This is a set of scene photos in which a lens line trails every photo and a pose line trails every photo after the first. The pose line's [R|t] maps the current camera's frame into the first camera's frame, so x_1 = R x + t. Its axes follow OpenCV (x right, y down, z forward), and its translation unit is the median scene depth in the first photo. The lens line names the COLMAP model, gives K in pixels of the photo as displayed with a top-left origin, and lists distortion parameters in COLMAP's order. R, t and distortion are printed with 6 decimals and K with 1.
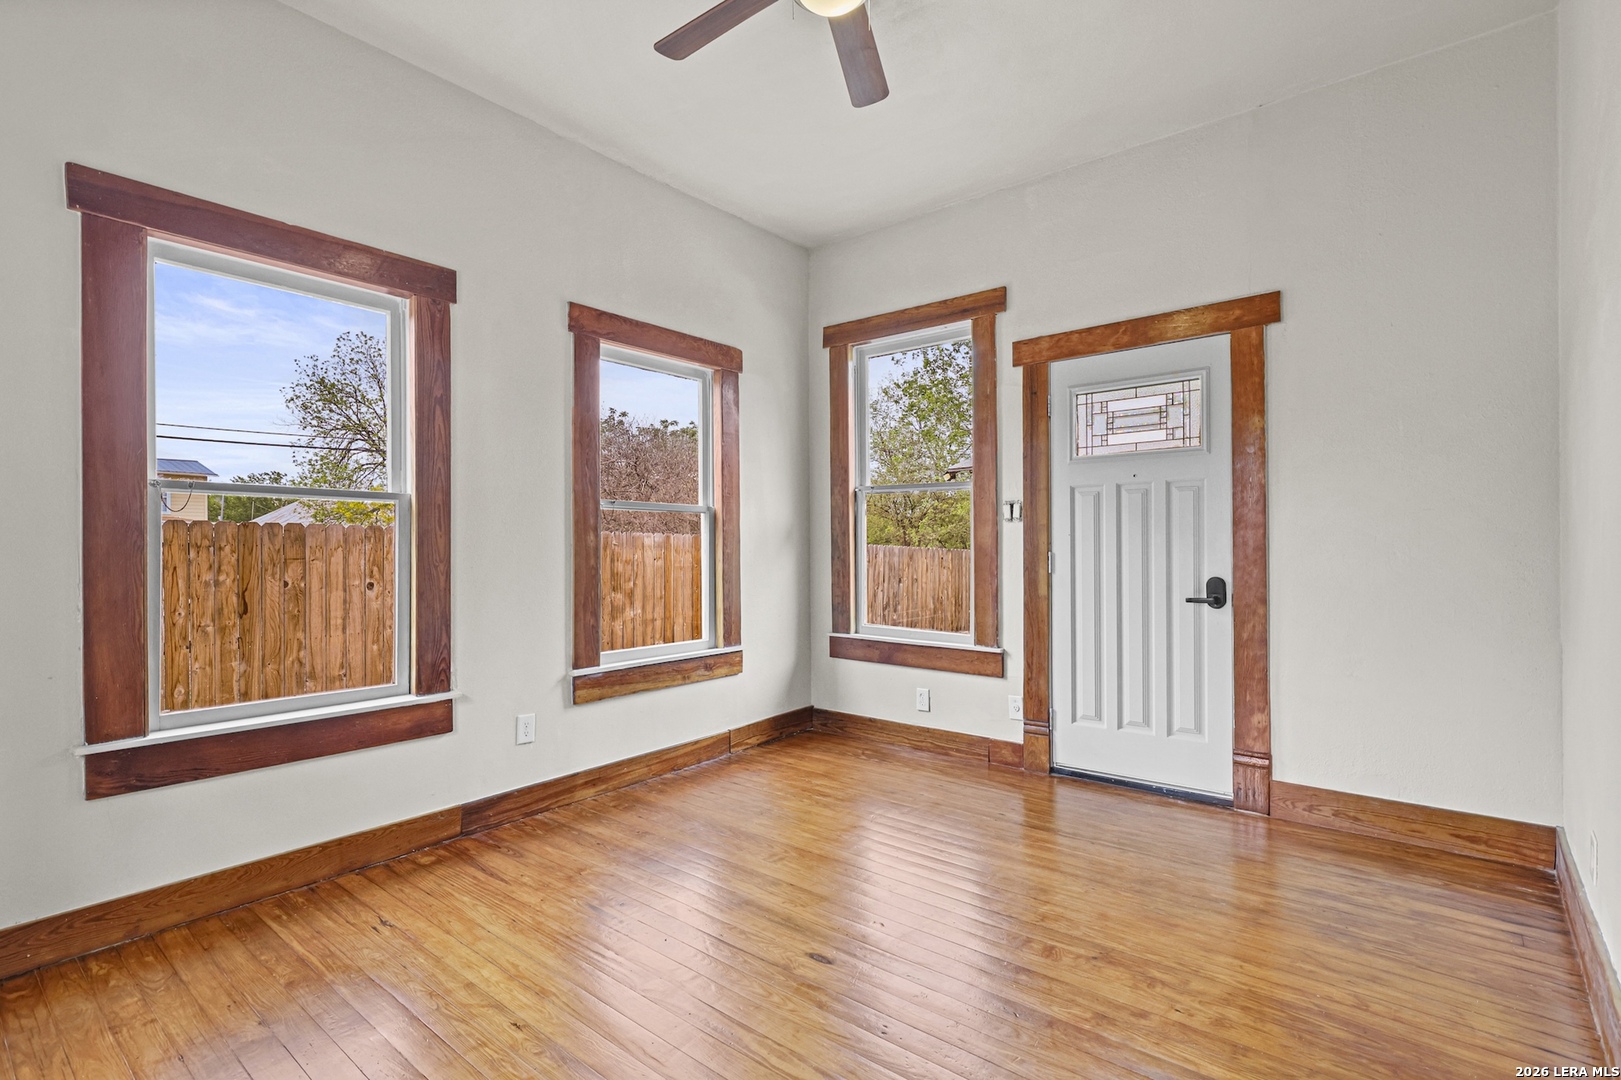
lens RADIAL K [[755.5, 0, 798.4], [0, 755.5, 550.6], [0, 0, 1]] dist [-0.001383, -0.000305]
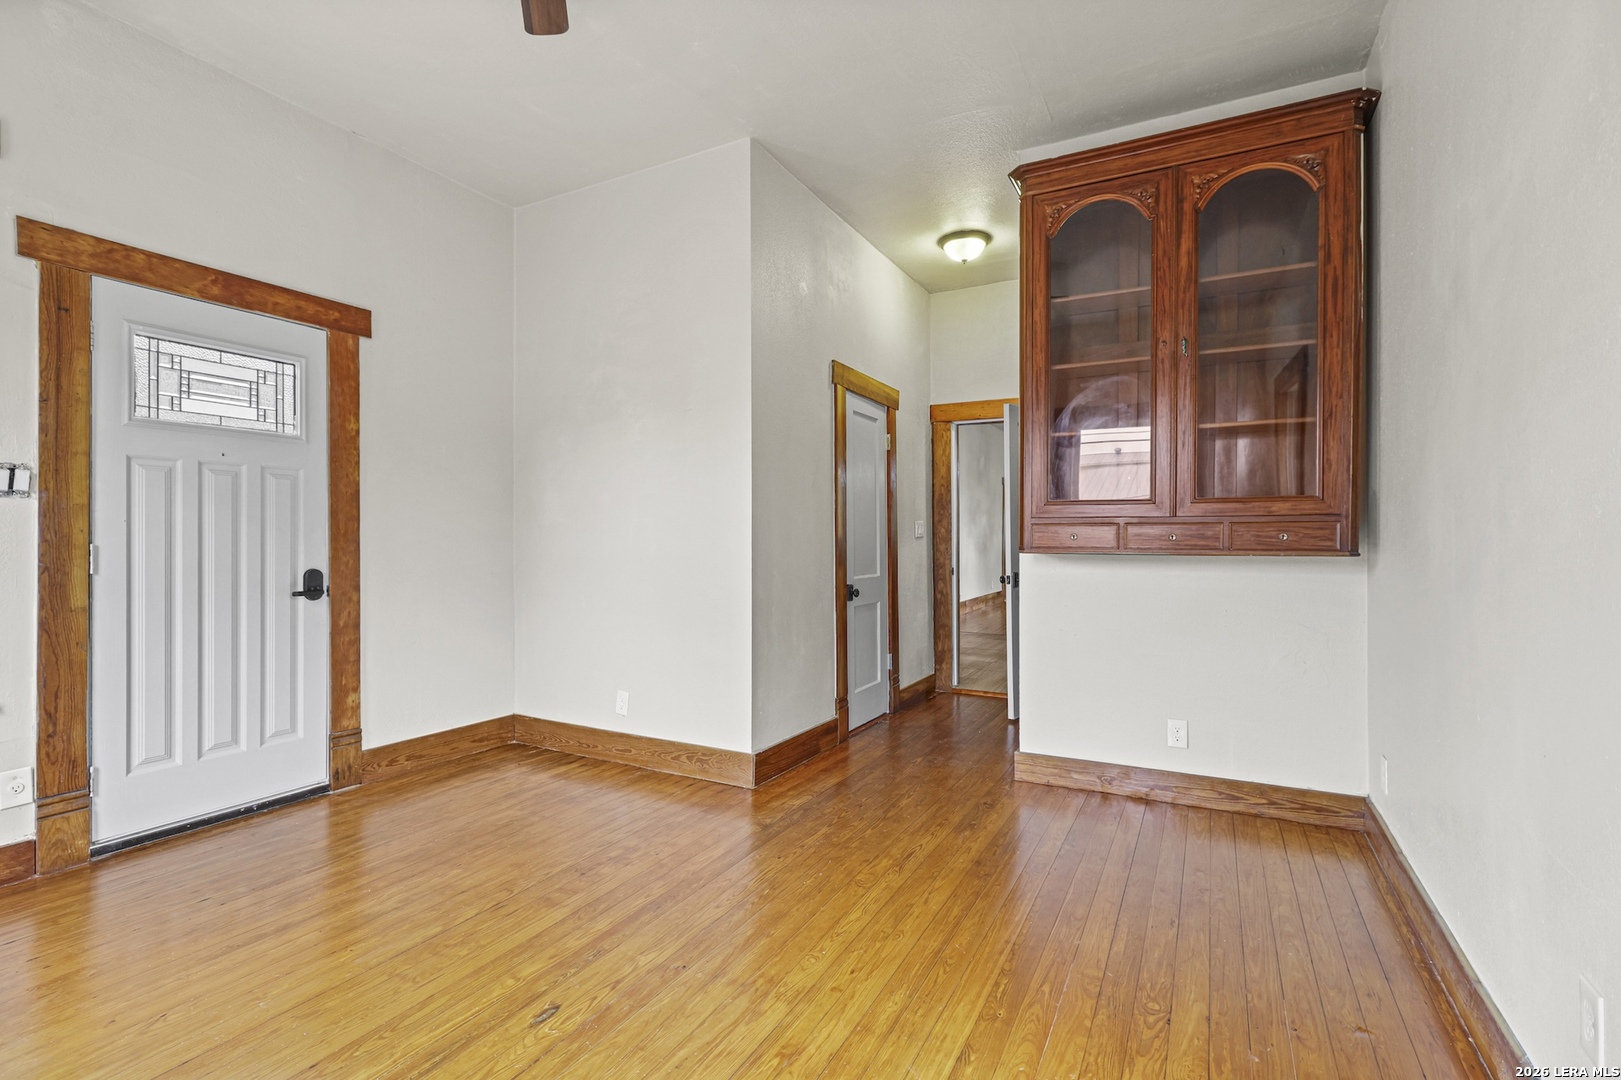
lens RADIAL K [[755.5, 0, 800.2], [0, 755.5, 537.0], [0, 0, 1]] dist [-0.001383, -0.000305]
pose [[-0.192066, 0.008410, 0.981346, -0.541241], [0.000919, 0.999964, -0.008390, 0.001990], [-0.981382, -0.000709, -0.192067, 0.546747]]
